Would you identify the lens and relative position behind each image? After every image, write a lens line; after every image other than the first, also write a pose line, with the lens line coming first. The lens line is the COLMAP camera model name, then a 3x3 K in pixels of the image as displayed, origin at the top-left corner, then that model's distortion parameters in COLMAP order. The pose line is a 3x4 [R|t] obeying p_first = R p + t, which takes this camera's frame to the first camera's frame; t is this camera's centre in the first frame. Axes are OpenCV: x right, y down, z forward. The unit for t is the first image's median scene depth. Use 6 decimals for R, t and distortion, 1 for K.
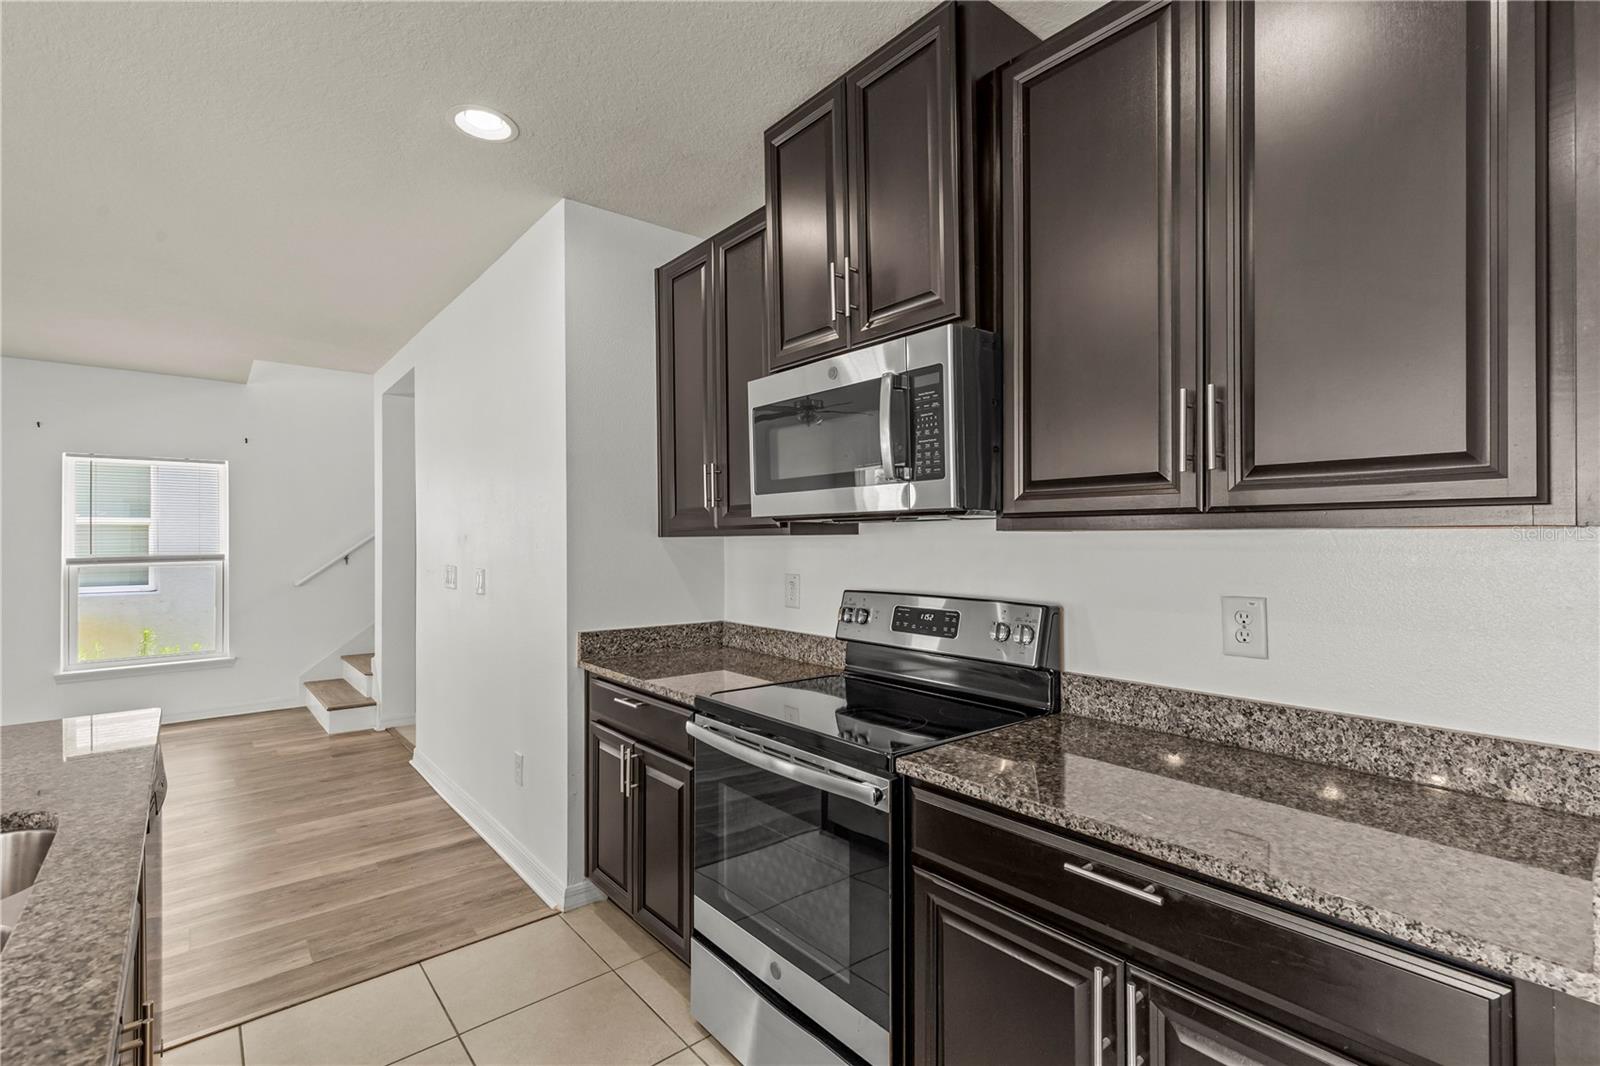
lens RADIAL K [[721.2, 0, 801.8], [0, 721.2, 536.7], [0, 0, 1]] dist [0.007649, -0.001205]
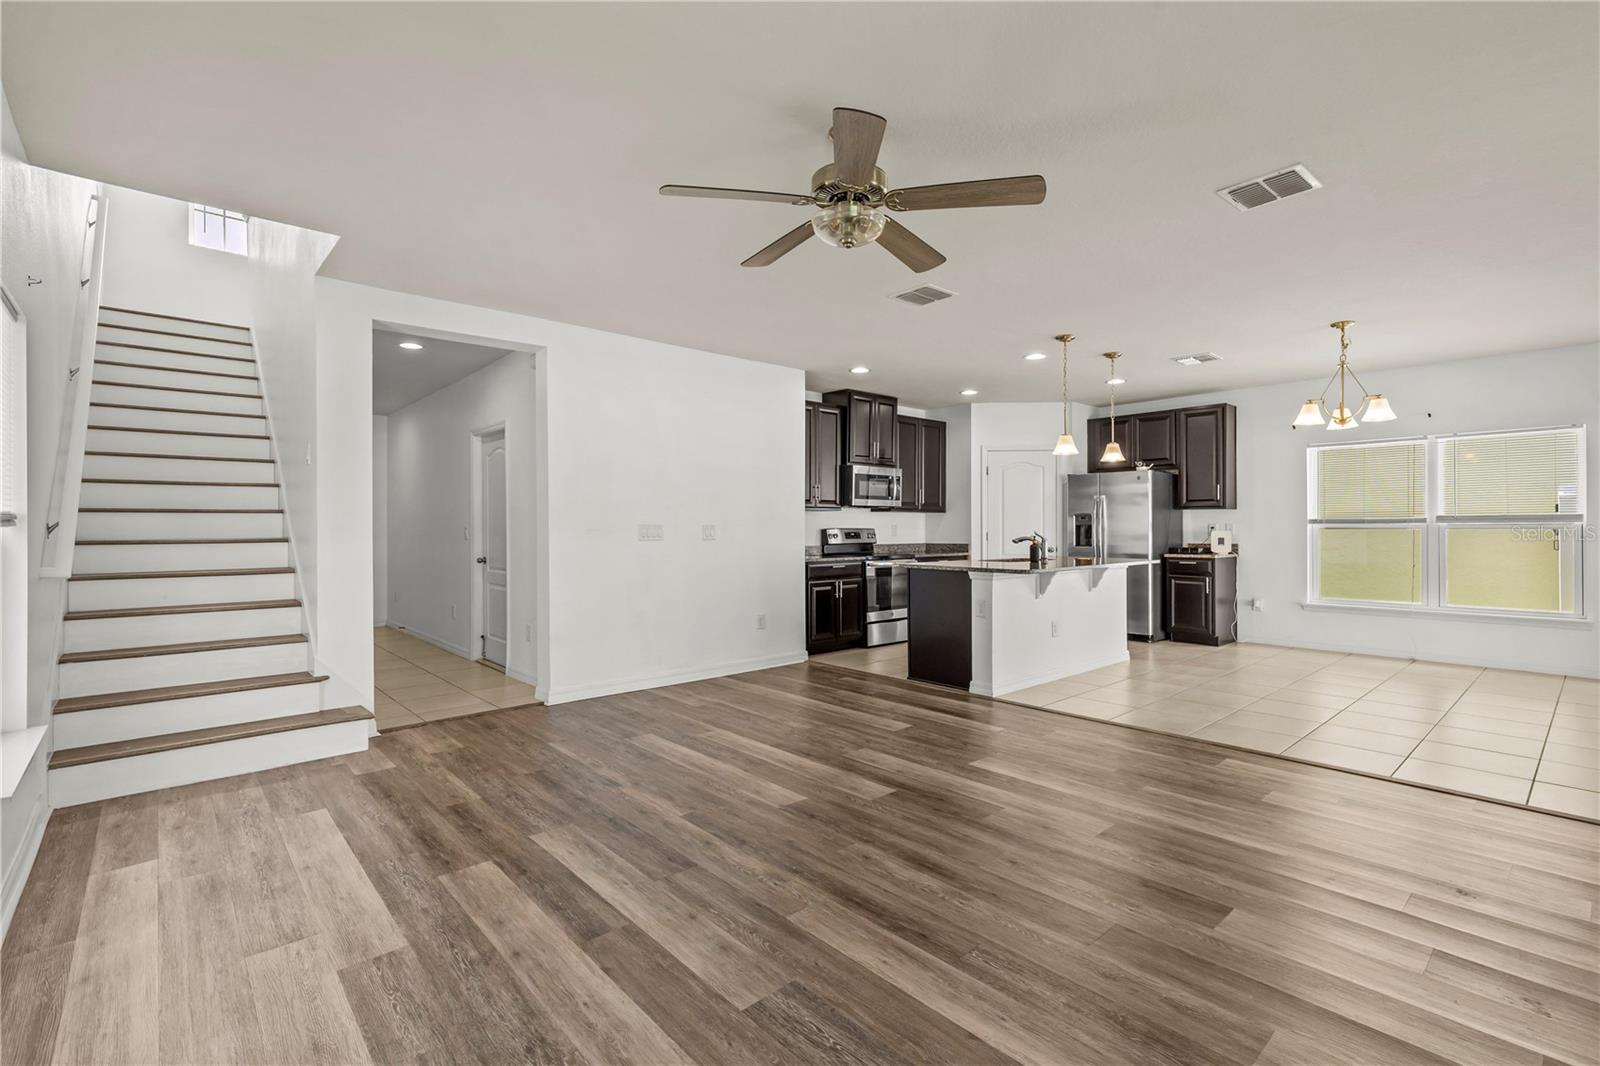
lens RADIAL K [[721.2, 0, 797.2], [0, 721.2, 523.1], [0, 0, 1]] dist [0.007649, -0.001205]
pose [[-0.019306, 0.010376, 0.999760, -4.321815], [-0.001197, 0.999945, -0.010401, 0.114372], [-0.999813, -0.001397, -0.019292, 1.670013]]
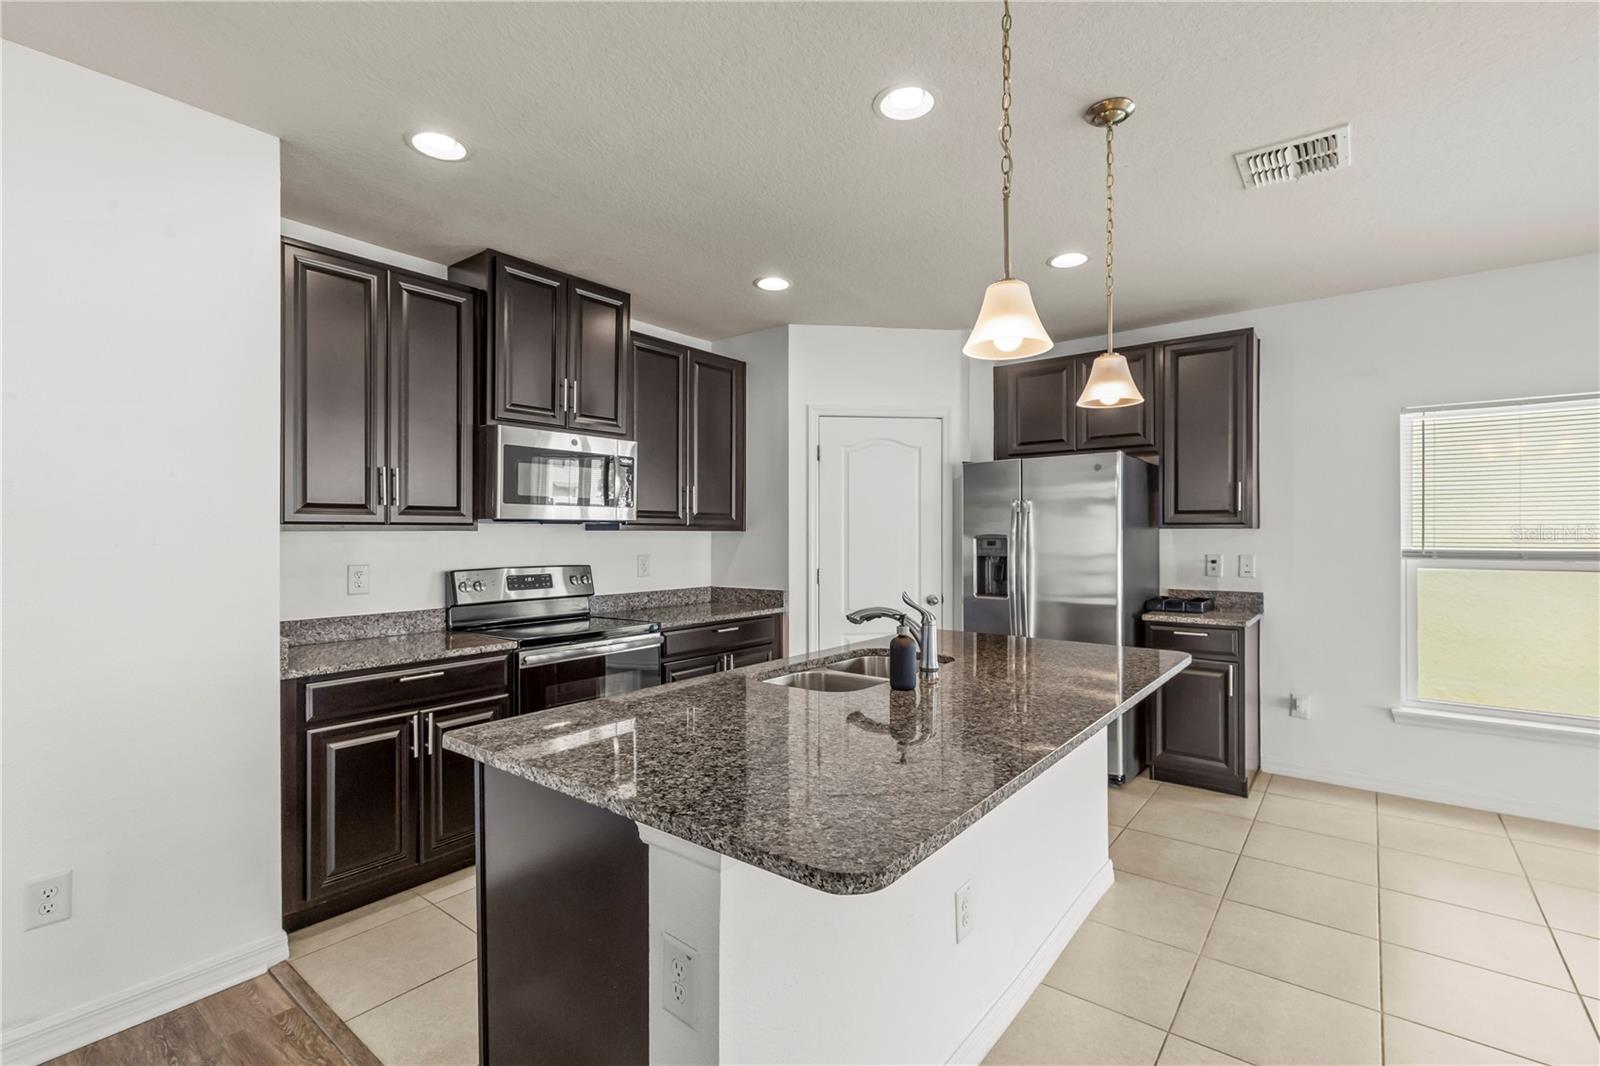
lens RADIAL K [[721.2, 0, 802.5], [0, 721.2, 531.1], [0, 0, 1]] dist [0.007649, -0.001205]
pose [[-0.195260, 0.006606, 0.980729, -2.026180], [-0.001726, 0.999973, -0.007079, 0.009318], [-0.980750, -0.003075, -0.195243, 0.862031]]
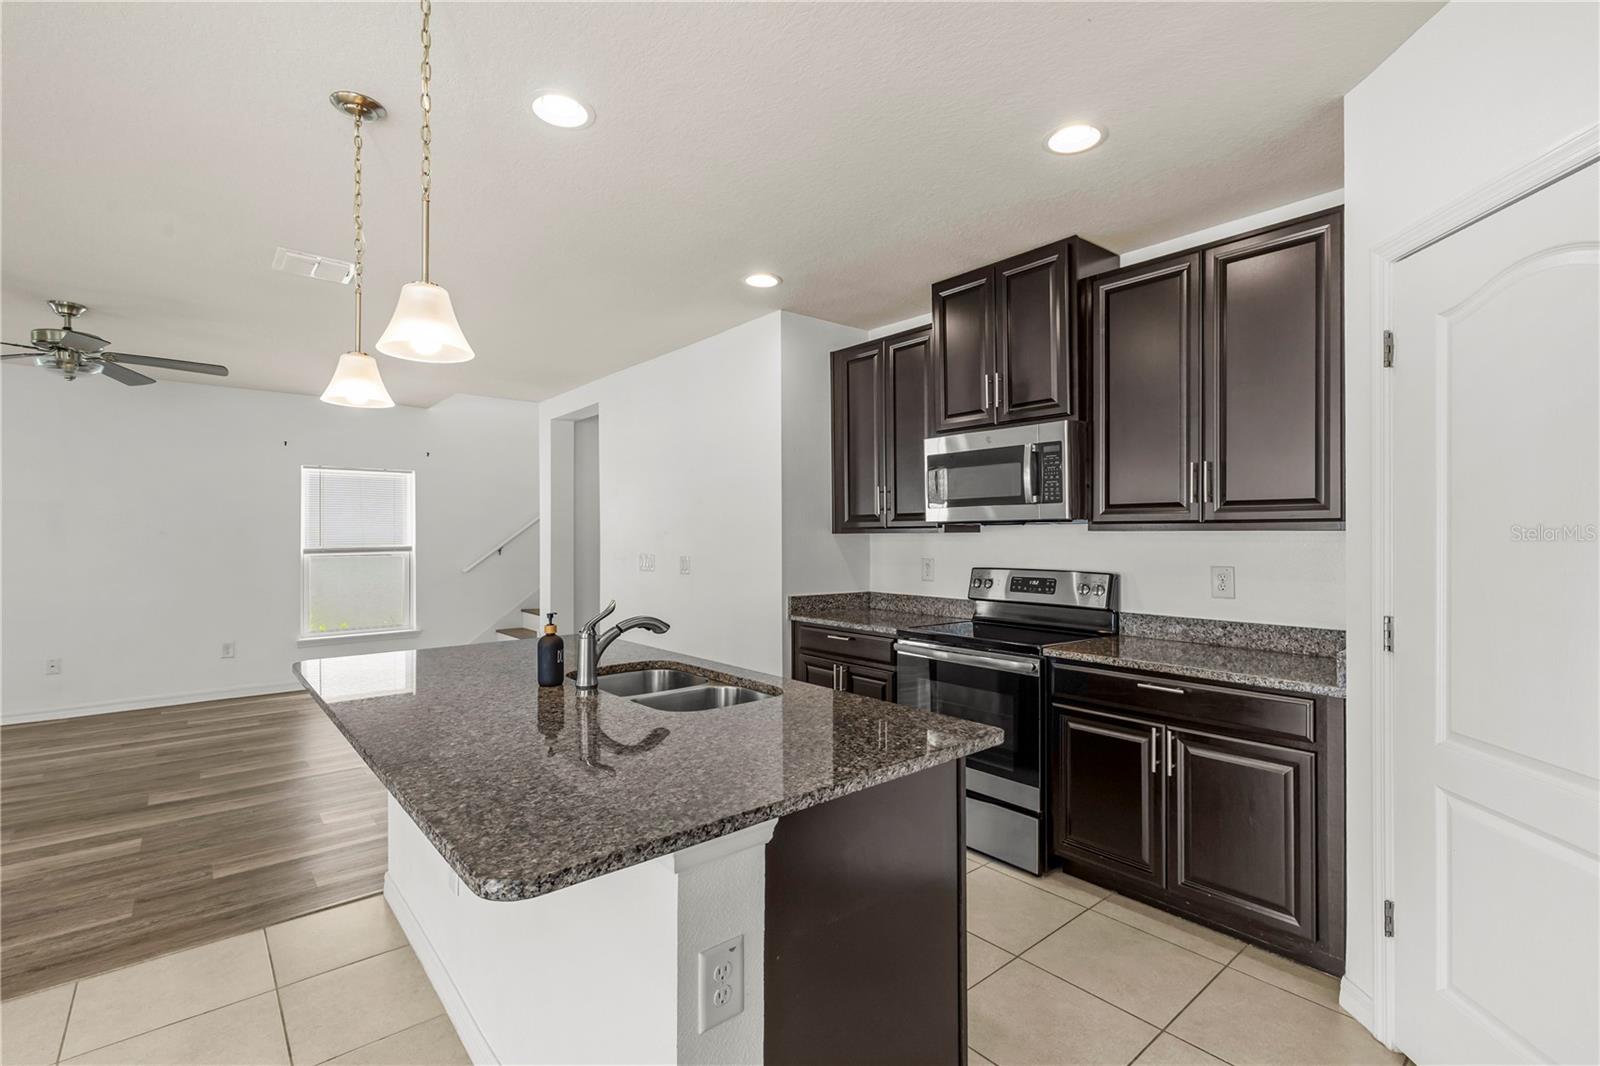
lens RADIAL K [[721.2, 0, 803.9], [0, 721.2, 535.2], [0, 0, 1]] dist [0.007649, -0.001205]
pose [[0.999973, 0.002145, 0.007060, -0.450762], [-0.002170, 0.999992, 0.003461, -0.001969], [-0.007053, -0.003476, 0.999969, -0.799755]]
